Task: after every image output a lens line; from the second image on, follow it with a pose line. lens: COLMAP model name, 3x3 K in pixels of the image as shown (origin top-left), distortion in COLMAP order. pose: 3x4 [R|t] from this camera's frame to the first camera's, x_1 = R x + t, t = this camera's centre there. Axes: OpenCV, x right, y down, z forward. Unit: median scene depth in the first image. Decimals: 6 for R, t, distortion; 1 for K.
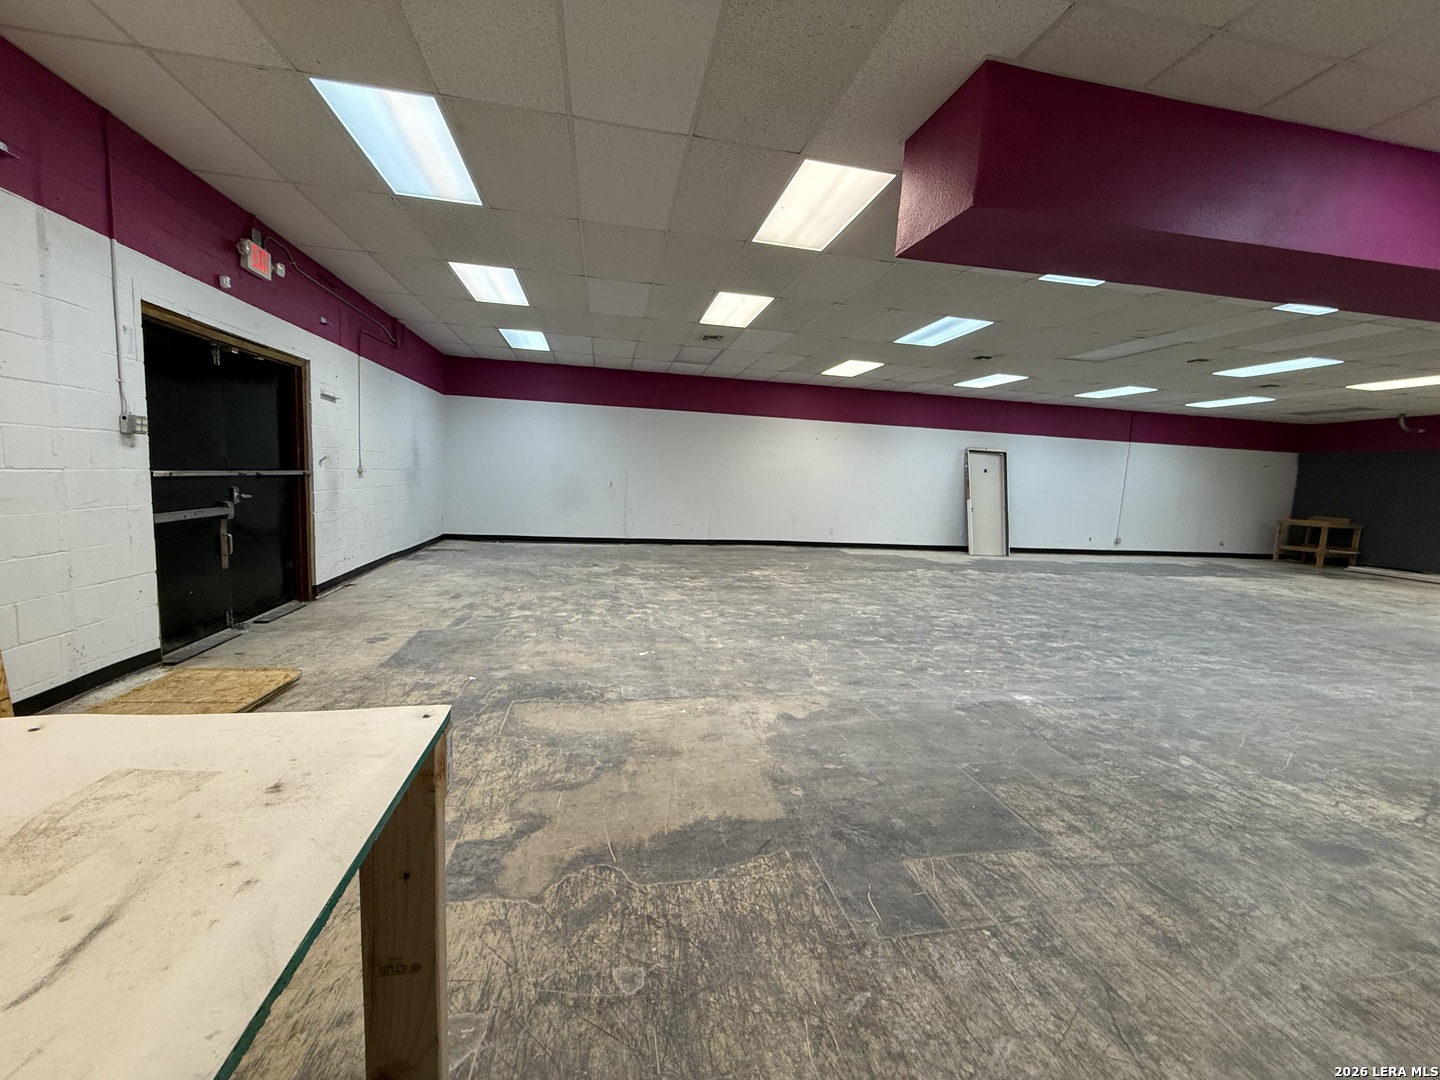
lens RADIAL K [[574.8, 0, 715.6], [0, 574.8, 537.4], [0, 0, 1]] dist [-0.000246, 0.000740]
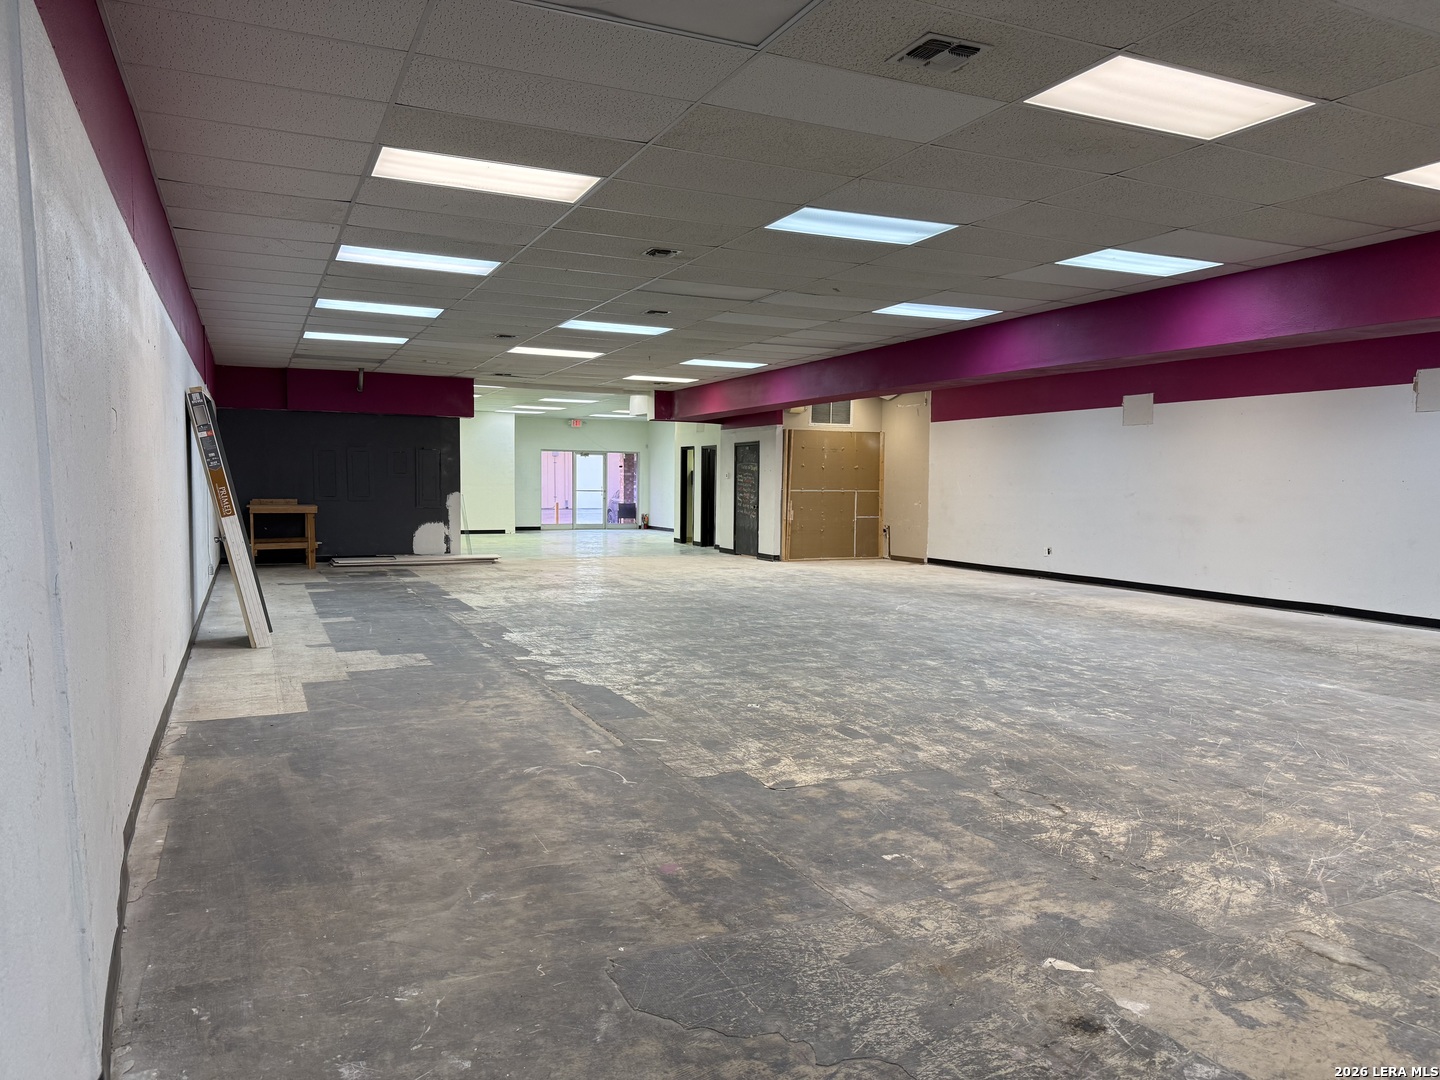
lens RADIAL K [[1002.8, 0, 725.5], [0, 1002.8, 547.2], [0, 0, 1]] dist [0.096808, -0.125466]
pose [[-0.241621, -0.114321, 0.963613, -0.938081], [0.082887, 0.986975, 0.137876, -0.314418], [-0.966824, 0.113185, -0.228998, 2.263594]]
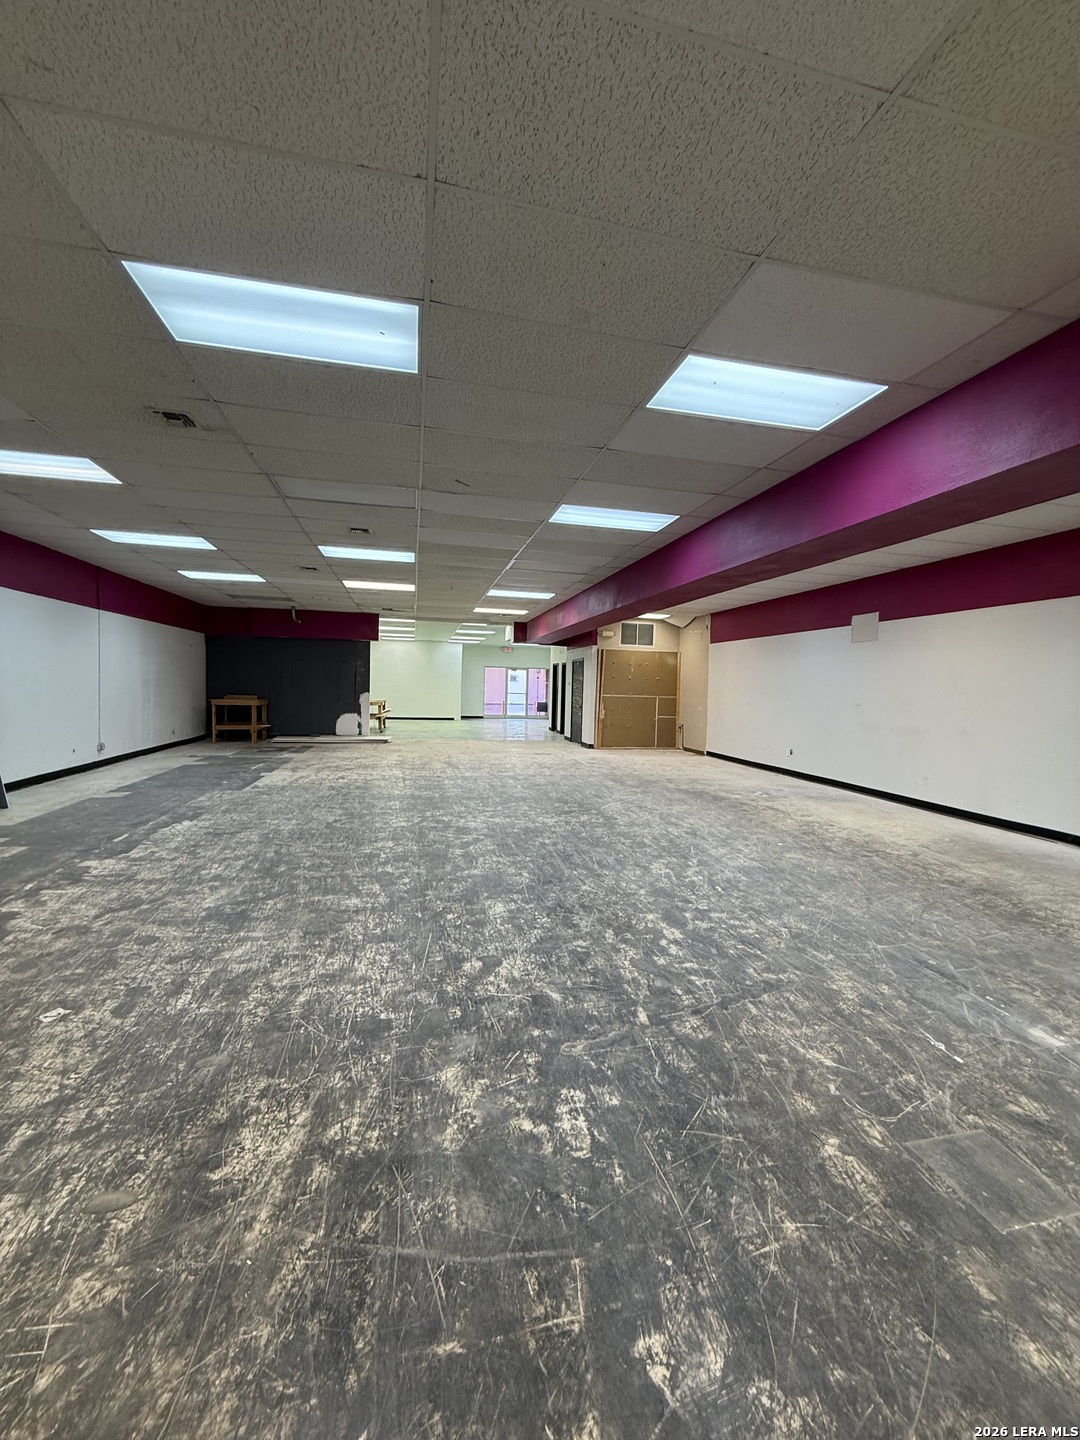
lens RADIAL K [[574.8, 0, 545.0], [0, 574.8, 713.8], [0, 0, 1]] dist [-0.000246, 0.000740]
pose [[-0.029224, -0.096336, 0.994920, -0.064772], [0.080716, 0.991867, 0.098412, -0.181248], [-0.996309, 0.083182, -0.021210, 1.385576]]
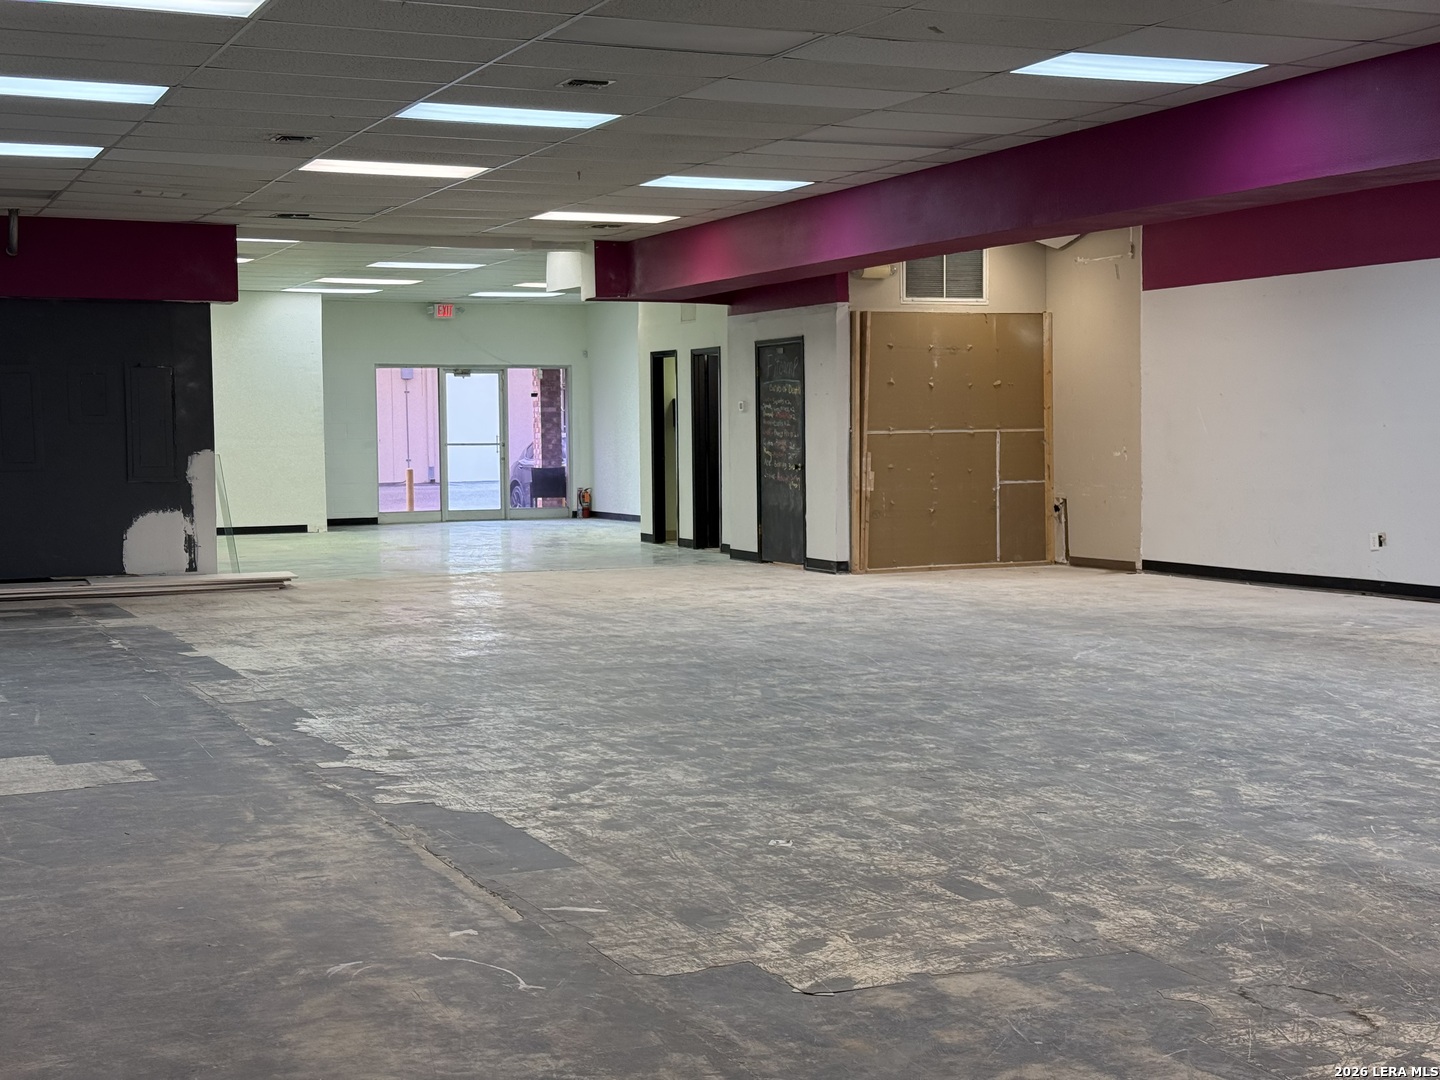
lens RADIAL K [[1998.6, 0, 719.7], [0, 1998.6, 551.0], [0, 0, 1]] dist [0.123253, 0.000000]
pose [[-0.227953, -0.107066, 0.967768, -0.976488], [0.106118, 0.985283, 0.133999, -0.299180], [-0.967872, 0.133243, -0.213237, 2.246956]]
